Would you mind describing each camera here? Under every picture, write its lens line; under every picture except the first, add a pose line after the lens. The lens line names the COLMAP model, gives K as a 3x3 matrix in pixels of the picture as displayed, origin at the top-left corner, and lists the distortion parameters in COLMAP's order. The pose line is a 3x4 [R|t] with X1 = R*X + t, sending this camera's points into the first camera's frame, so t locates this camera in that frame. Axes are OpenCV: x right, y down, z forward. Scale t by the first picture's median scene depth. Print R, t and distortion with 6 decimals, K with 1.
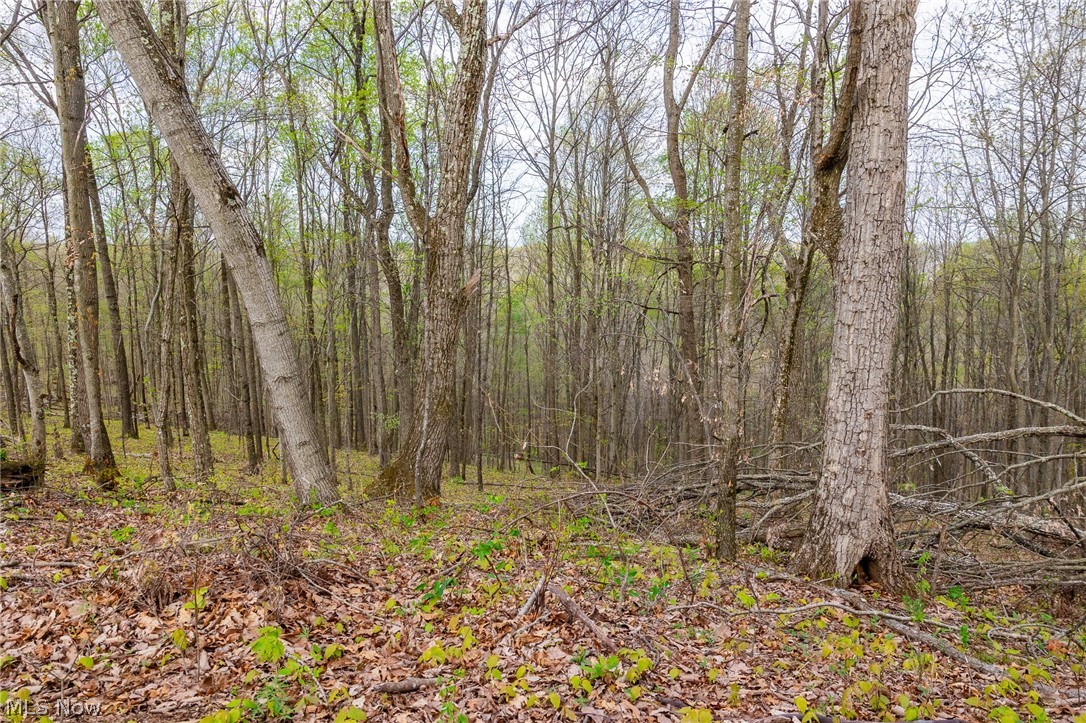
lens RADIAL K [[733.6, 0, 542.9], [0, 733.6, 360.4], [0, 0, 1]] dist [0.001257, 0.001553]
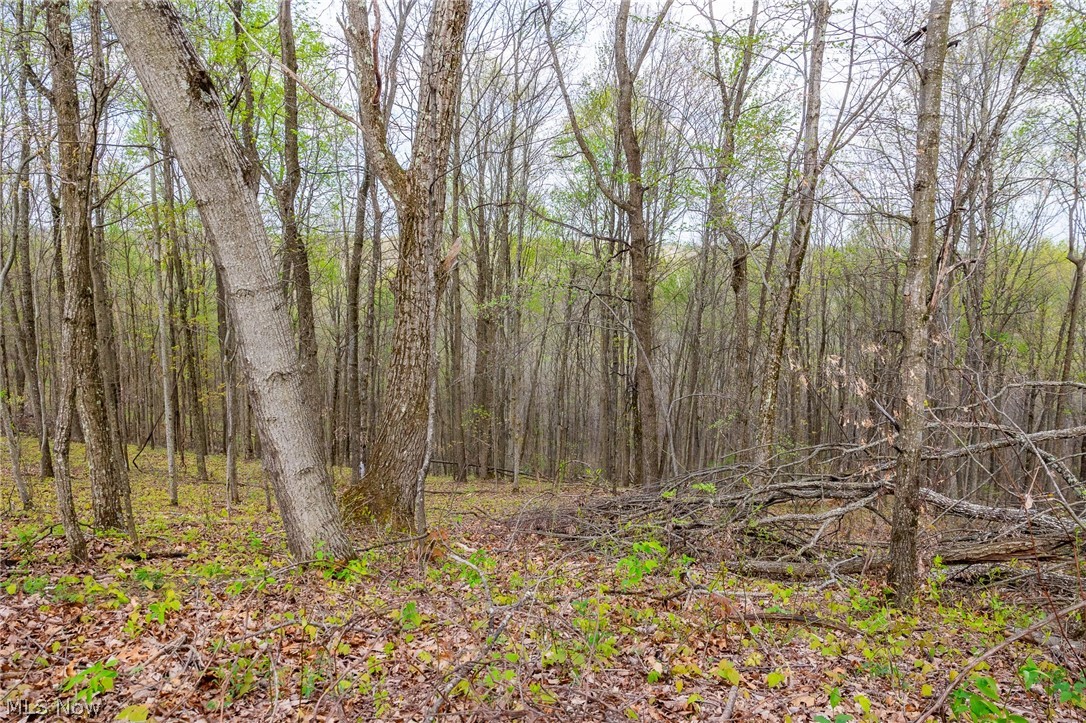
lens RADIAL K [[733.6, 0, 543.2], [0, 733.6, 363.7], [0, 0, 1]] dist [0.001257, 0.001553]
pose [[0.981857, -0.005303, 0.189546, -0.159680], [0.002963, 0.999916, 0.012624, 0.004298], [-0.189597, -0.011834, 0.981791, 0.197927]]
